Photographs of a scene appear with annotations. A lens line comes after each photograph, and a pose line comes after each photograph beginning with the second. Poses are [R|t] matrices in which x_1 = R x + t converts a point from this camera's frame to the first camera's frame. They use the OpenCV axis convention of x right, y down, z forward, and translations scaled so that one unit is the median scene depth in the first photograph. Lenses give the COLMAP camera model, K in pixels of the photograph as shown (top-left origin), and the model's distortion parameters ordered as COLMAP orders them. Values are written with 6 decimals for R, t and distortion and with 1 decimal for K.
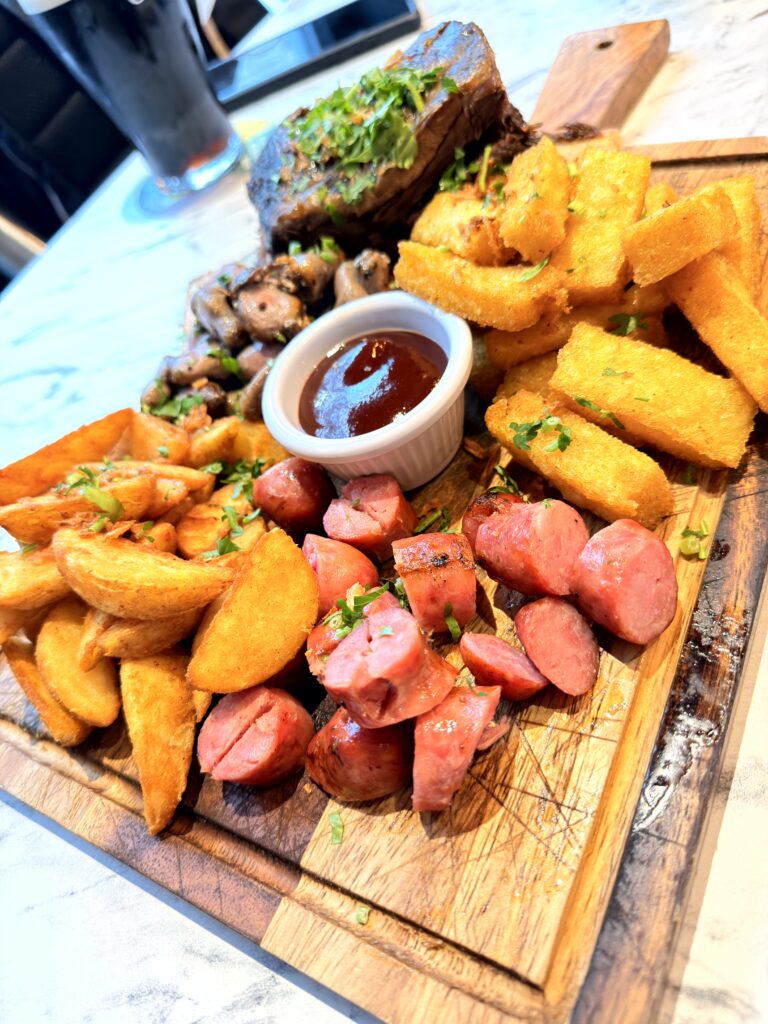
lens RADIAL K [[774.4, 0, 384.0], [0, 774.4, 512.0], [0, 0, 1]] dist [-0.004329, -0.050078]
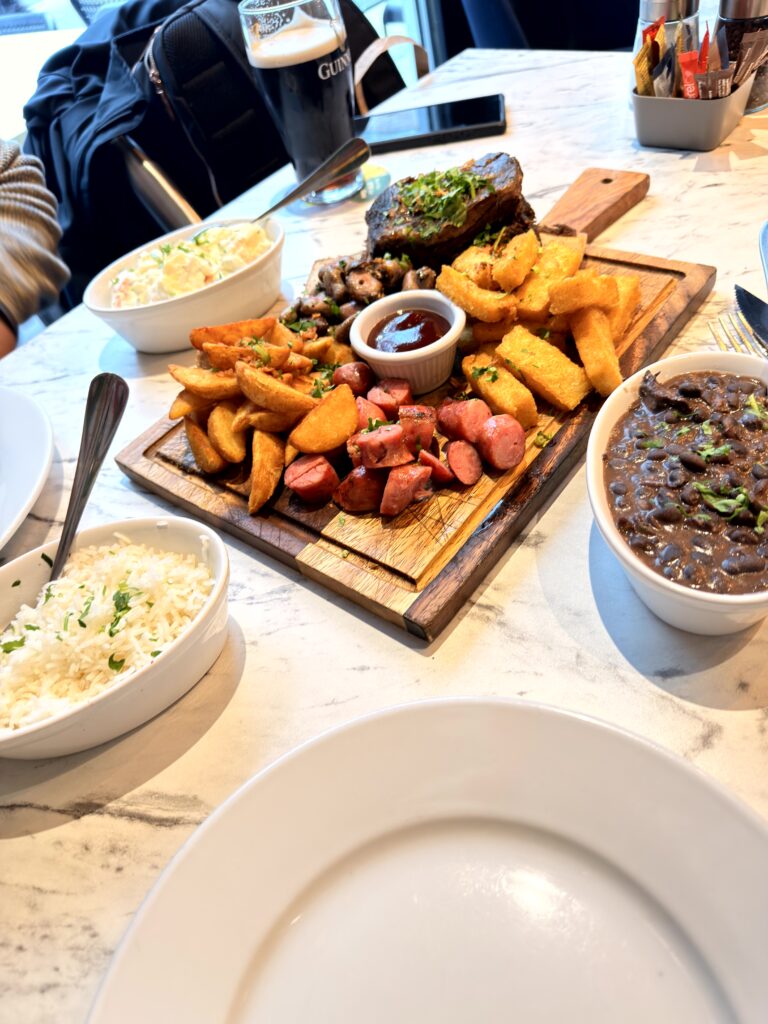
lens RADIAL K [[712.4, 0, 384.0], [0, 712.4, 512.0], [0, 0, 1]] dist [0.058891, -0.178712]
pose [[0.967926, 0.251069, -0.009174, 0.046104], [-0.251169, 0.967867, -0.012127, 0.274996], [0.005834, 0.014042, 0.999884, -0.695893]]
